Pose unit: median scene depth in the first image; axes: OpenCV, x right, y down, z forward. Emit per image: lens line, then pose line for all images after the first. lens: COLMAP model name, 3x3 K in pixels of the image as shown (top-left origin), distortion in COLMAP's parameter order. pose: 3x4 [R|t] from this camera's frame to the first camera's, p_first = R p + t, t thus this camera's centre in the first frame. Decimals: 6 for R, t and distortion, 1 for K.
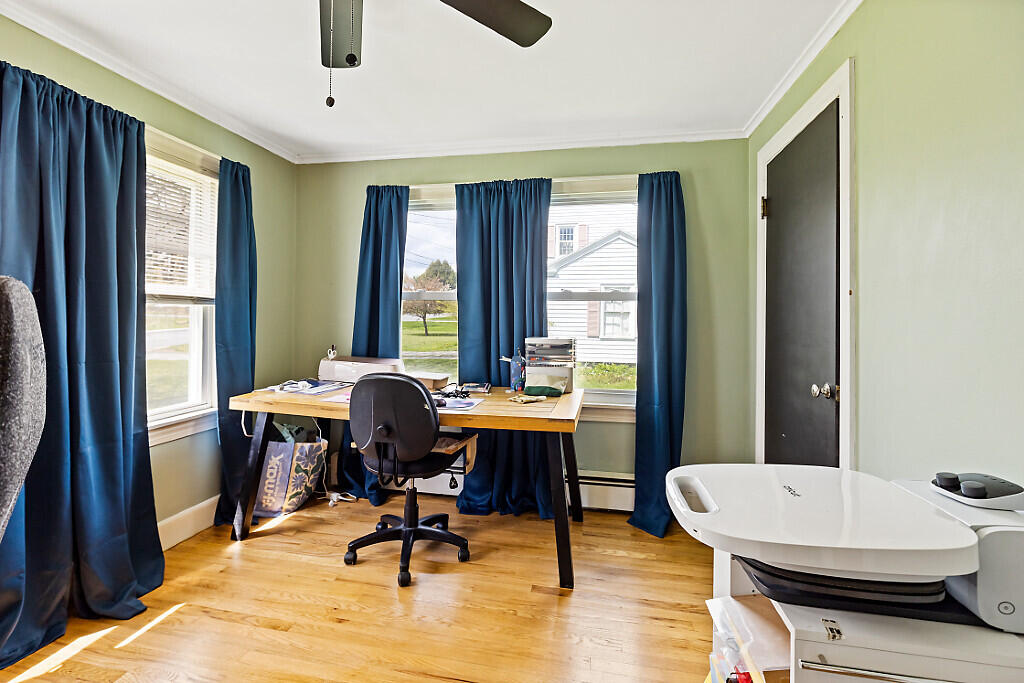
lens RADIAL K [[465.0, 0, 498.6], [0, 465.0, 311.0], [0, 0, 1]] dist [-0.000353, -0.000830]
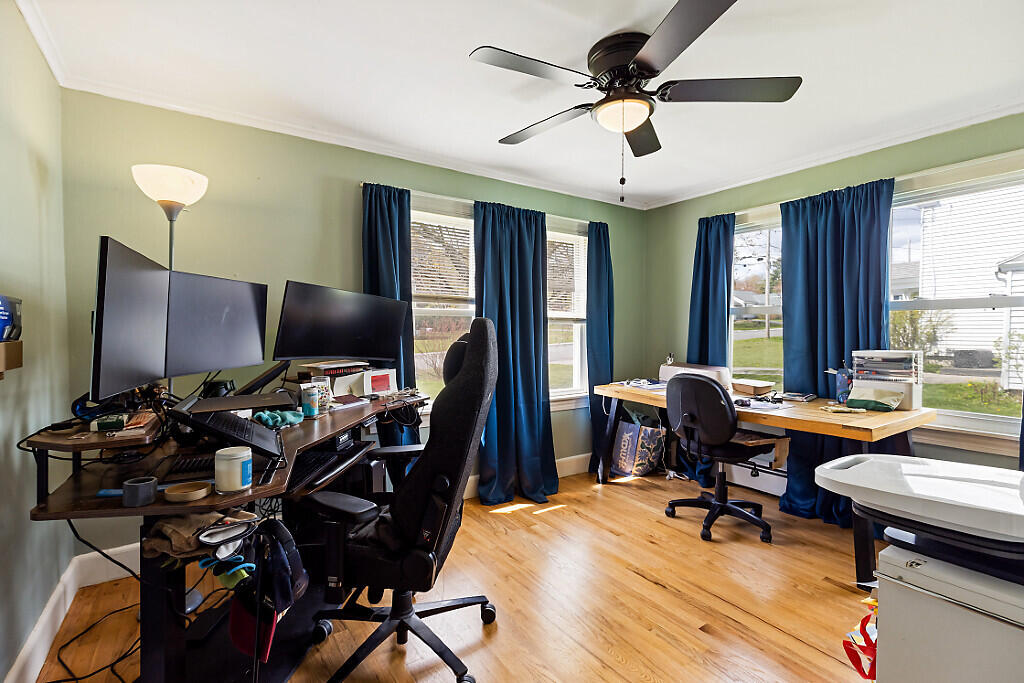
lens RADIAL K [[465.0, 0, 511.5], [0, 465.0, 335.9], [0, 0, 1]] dist [-0.000353, -0.000830]
pose [[0.717142, -0.001074, -0.696926, 0.248583], [0.017904, 0.999697, 0.016883, -0.002250], [0.696697, -0.024585, 0.716944, -0.225246]]
